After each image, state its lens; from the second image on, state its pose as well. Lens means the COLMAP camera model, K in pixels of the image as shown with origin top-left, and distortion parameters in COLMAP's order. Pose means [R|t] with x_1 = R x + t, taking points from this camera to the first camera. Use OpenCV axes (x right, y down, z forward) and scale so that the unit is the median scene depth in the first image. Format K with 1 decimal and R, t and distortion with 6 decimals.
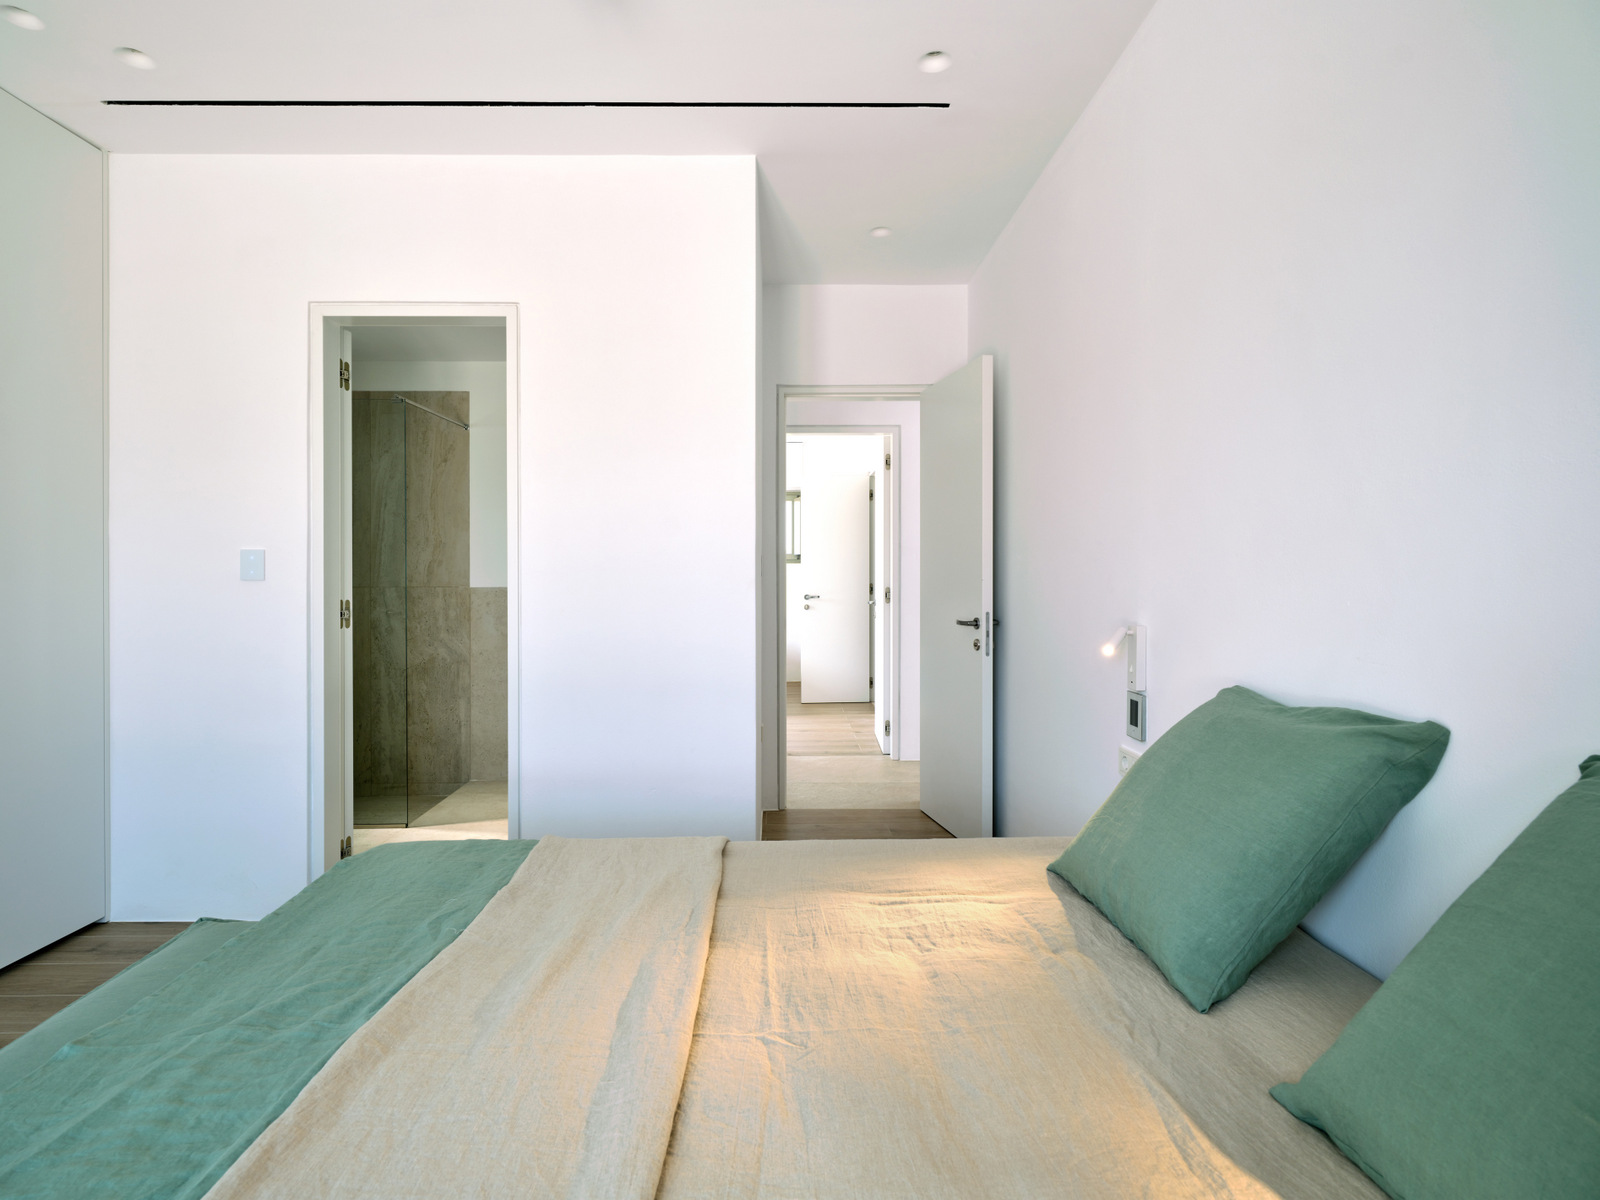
lens RADIAL K [[820.2, 0, 794.6], [0, 820.2, 601.1], [0, 0, 1]] dist [-0.005059, 0.002002]
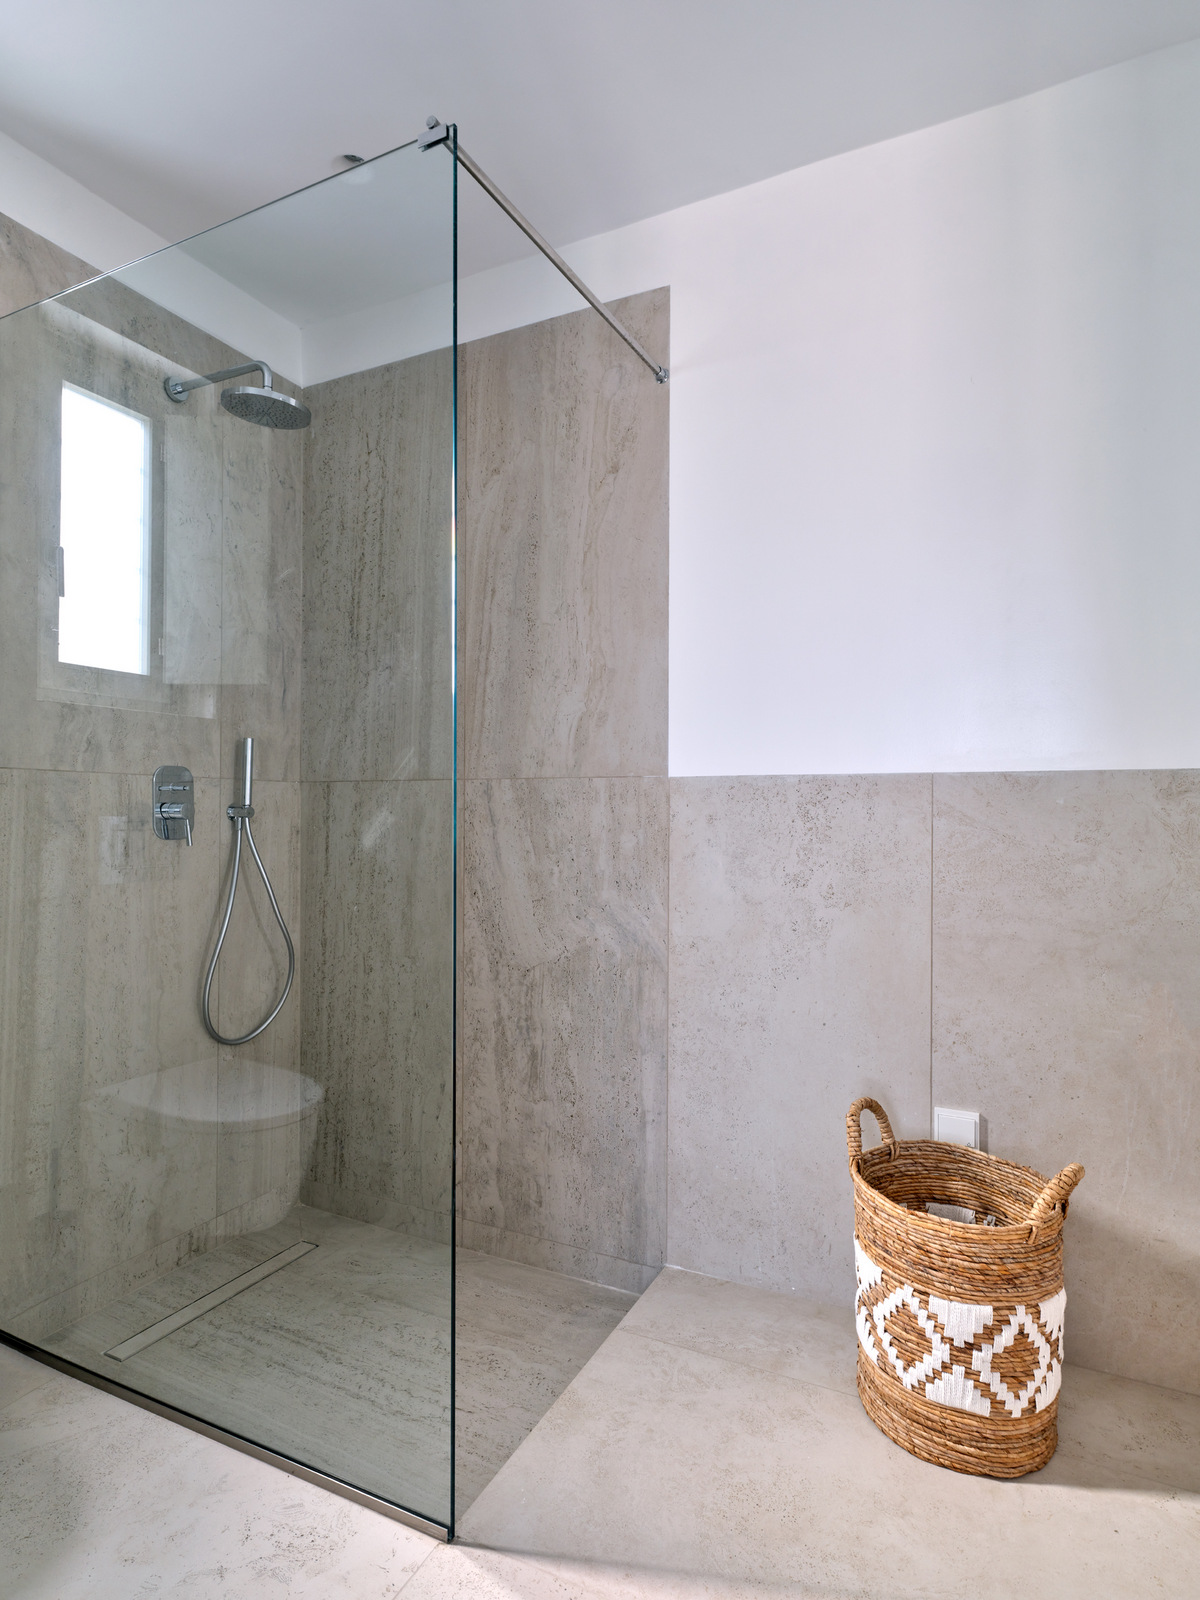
lens RADIAL K [[879.9, 0, 602.0], [0, 879.9, 798.8], [0, 0, 1]] dist [-0.001966, 0.000552]
pose [[0.882611, 0.001227, -0.470103, -0.224036], [-0.006913, 0.999922, -0.010369, -0.001634], [0.470054, 0.012401, 0.882551, 0.608743]]
